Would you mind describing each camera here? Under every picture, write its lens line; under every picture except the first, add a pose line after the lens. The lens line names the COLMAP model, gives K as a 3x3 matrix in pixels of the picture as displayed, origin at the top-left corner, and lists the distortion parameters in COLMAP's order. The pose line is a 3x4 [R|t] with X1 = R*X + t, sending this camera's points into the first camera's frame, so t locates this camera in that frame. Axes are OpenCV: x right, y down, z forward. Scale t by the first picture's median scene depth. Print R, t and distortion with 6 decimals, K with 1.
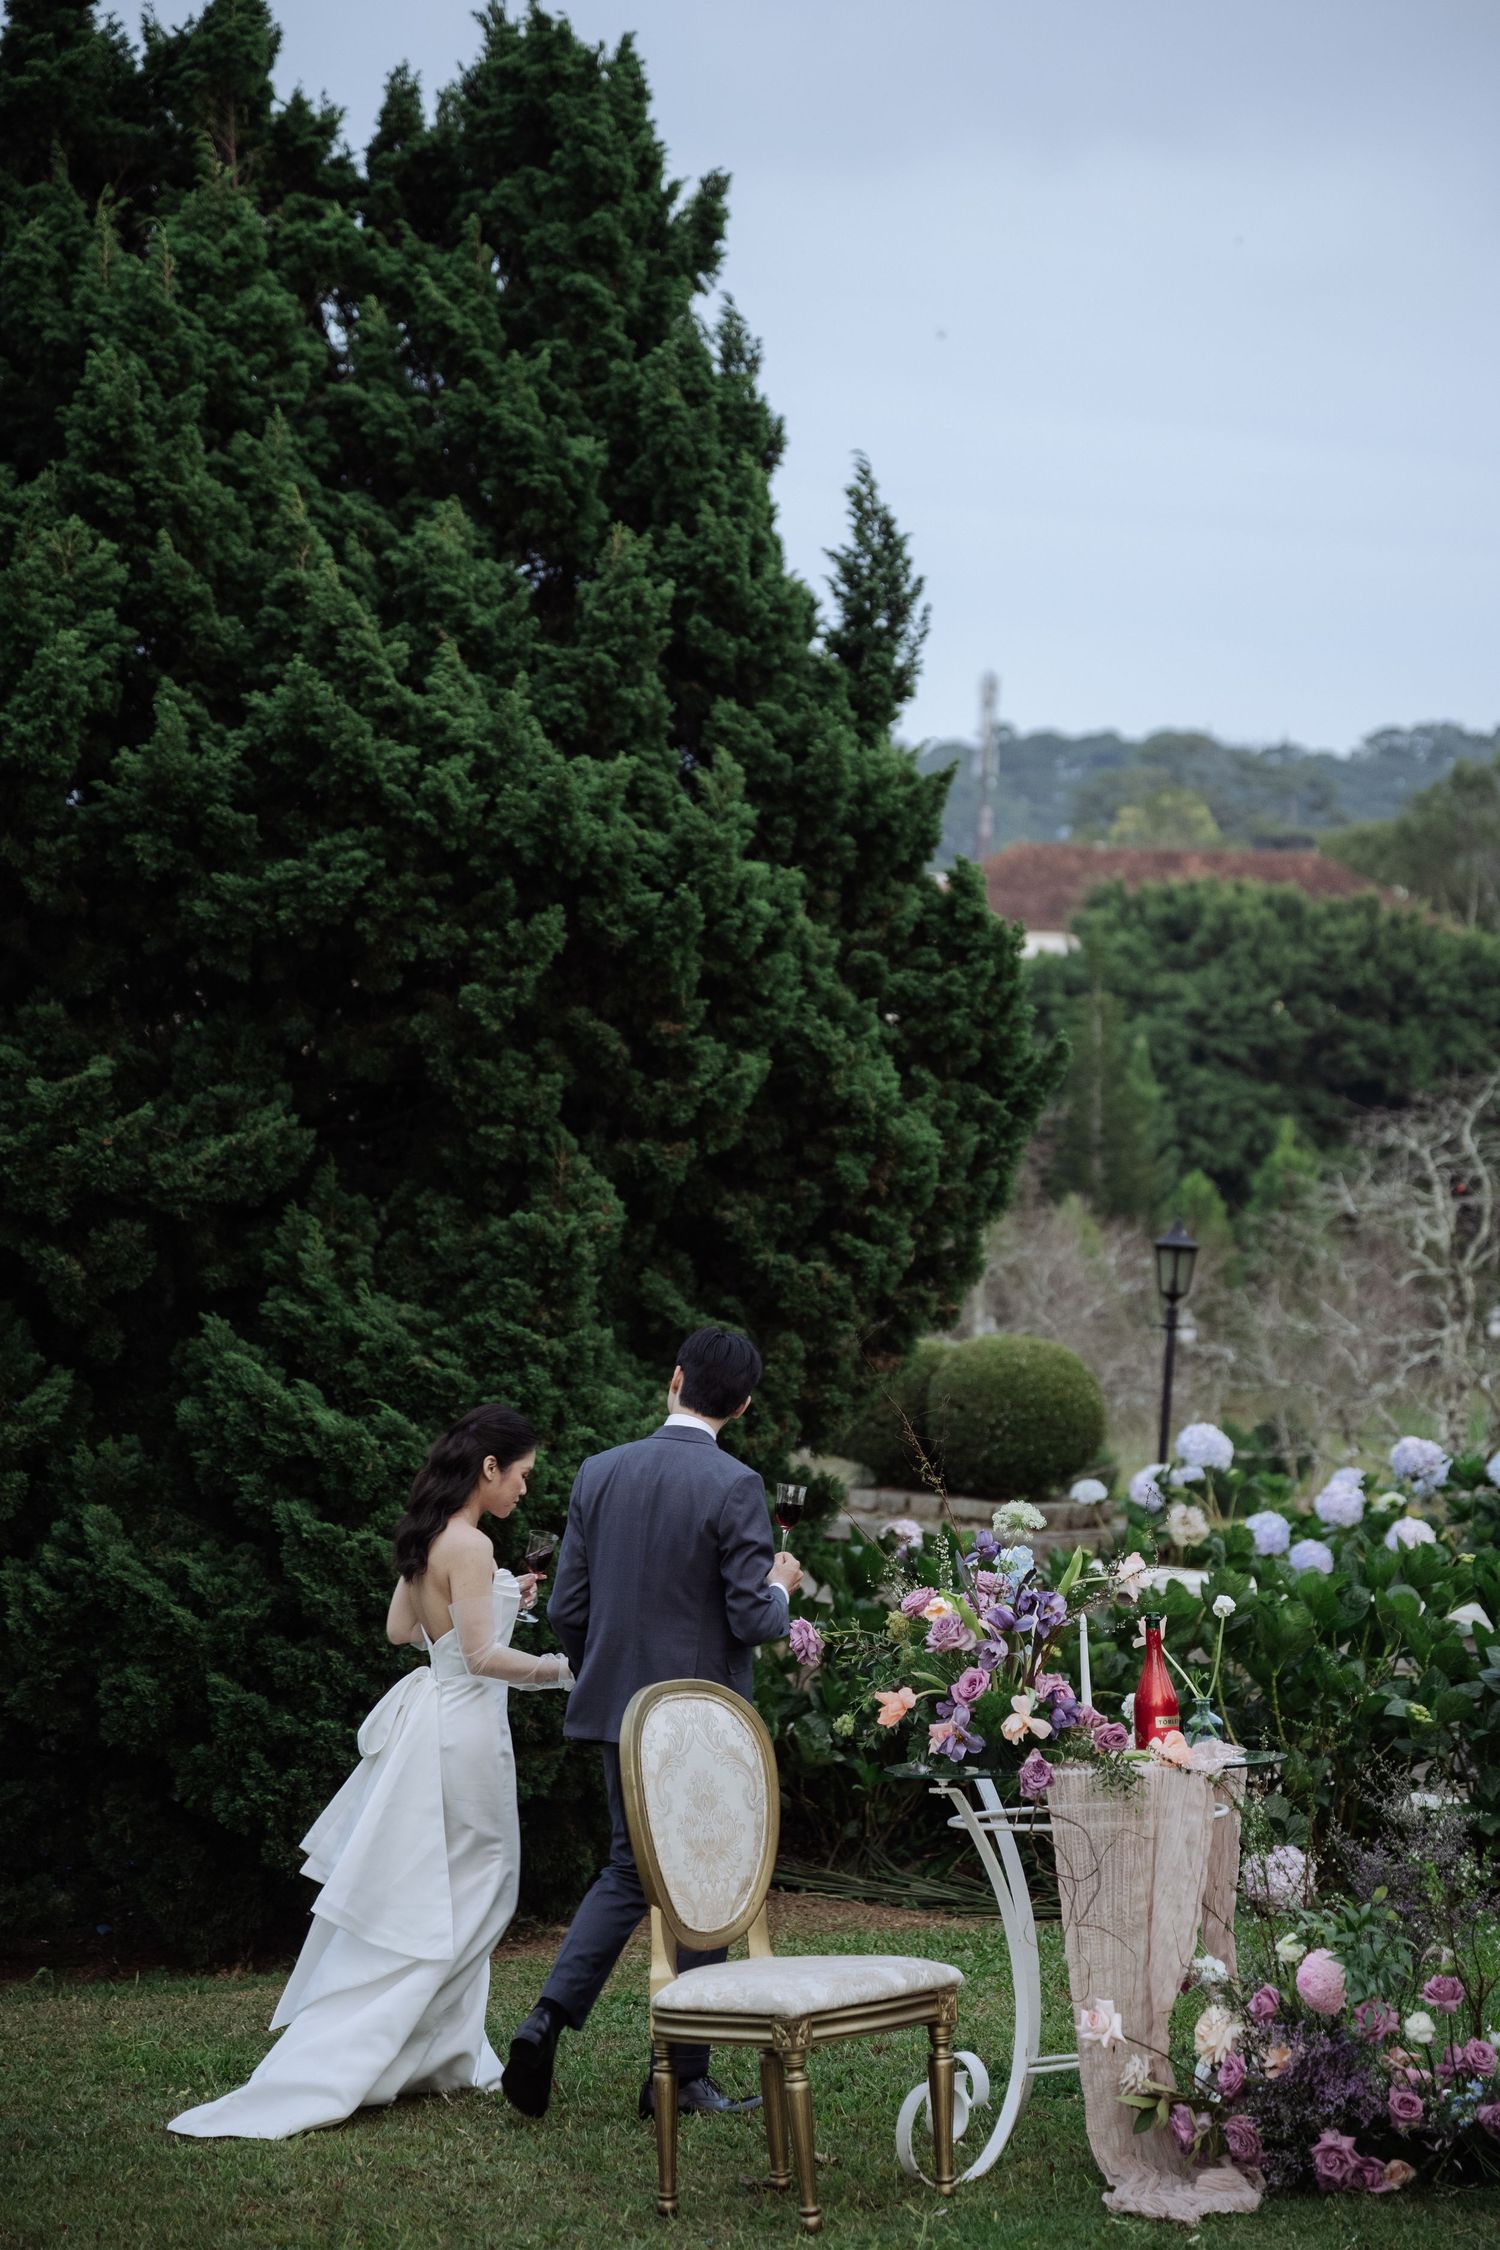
lens RADIAL K [[4462.3, 0, 834.0], [0, 4462.3, 1103.7], [0, 0, 1]] dist [0.270297, 0.164226]
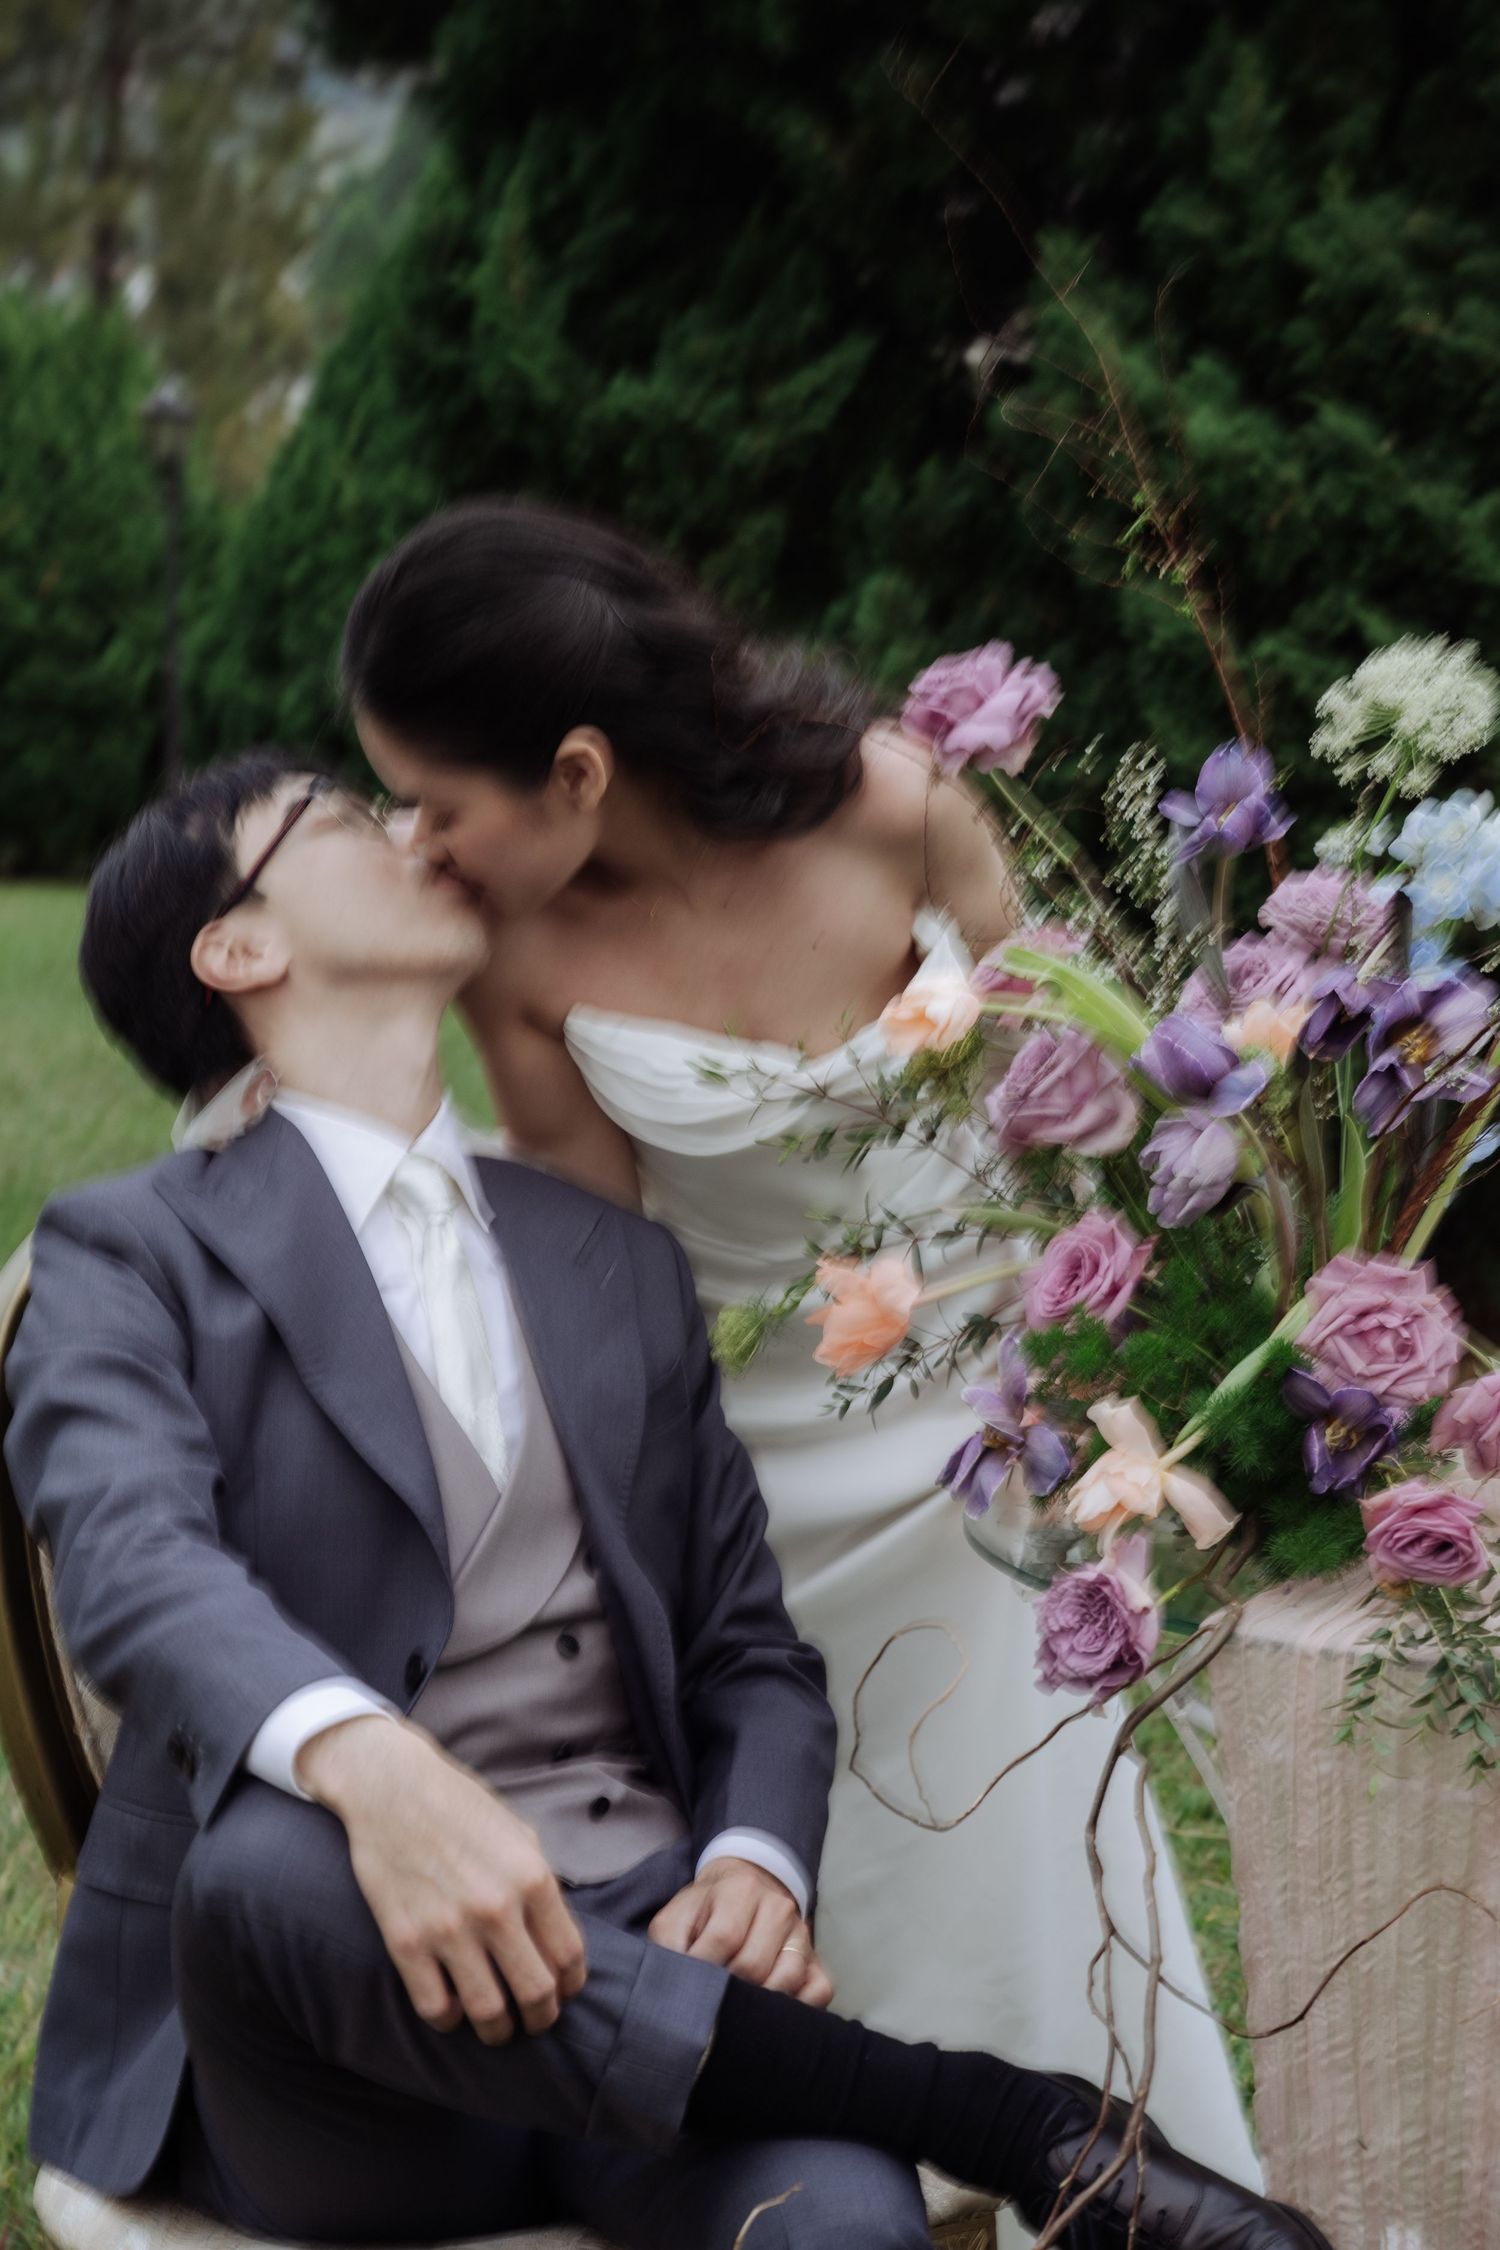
lens RADIAL K [[4273.2, 0, 782.3], [0, 4273.2, 1166.1], [0, 0, 1]] dist [0.298094, 0.041965]
pose [[0.874362, 0.096990, -0.475483, 0.095645], [0.011930, 0.975231, 0.220866, 0.039774], [0.485128, -0.198790, 0.851548, 0.493877]]
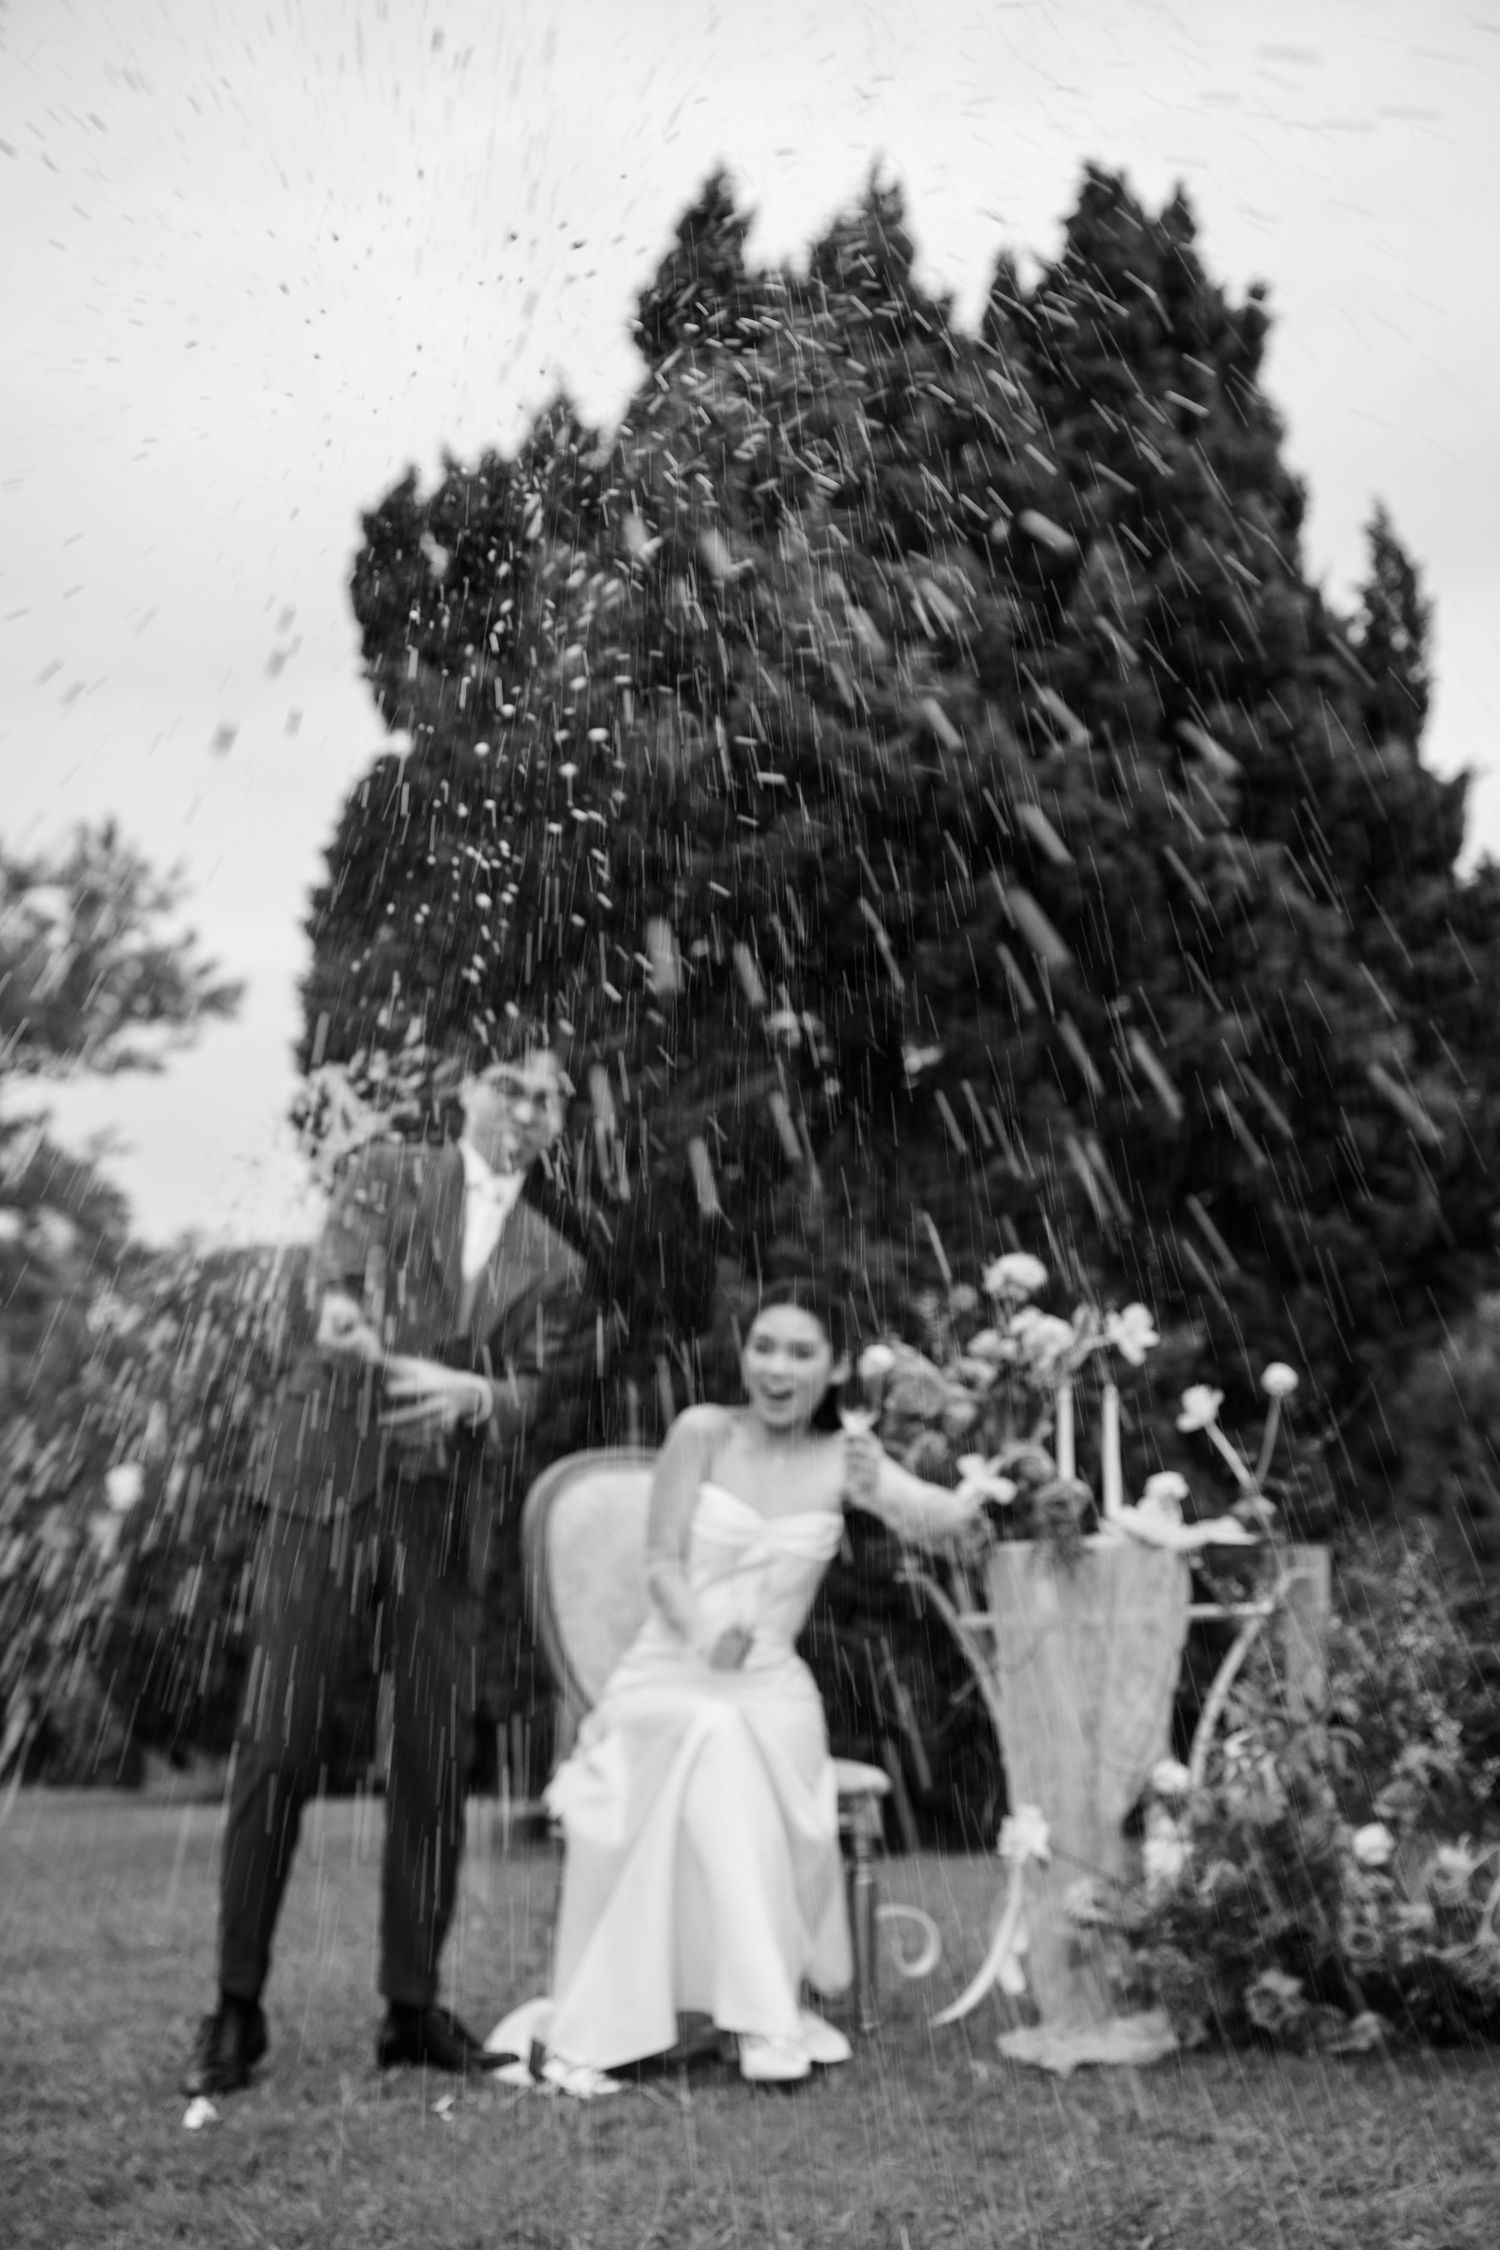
lens RADIAL K [[3082.1, 0, 760.6], [0, 3082.1, 1116.1], [0, 0, 1]] dist [0.030727, 0.031985]
pose [[0.932863, -0.049166, -0.356861, 0.142428], [0.020319, 0.996247, -0.084140, 0.074976], [0.359658, 0.071240, 0.930361, 0.280455]]
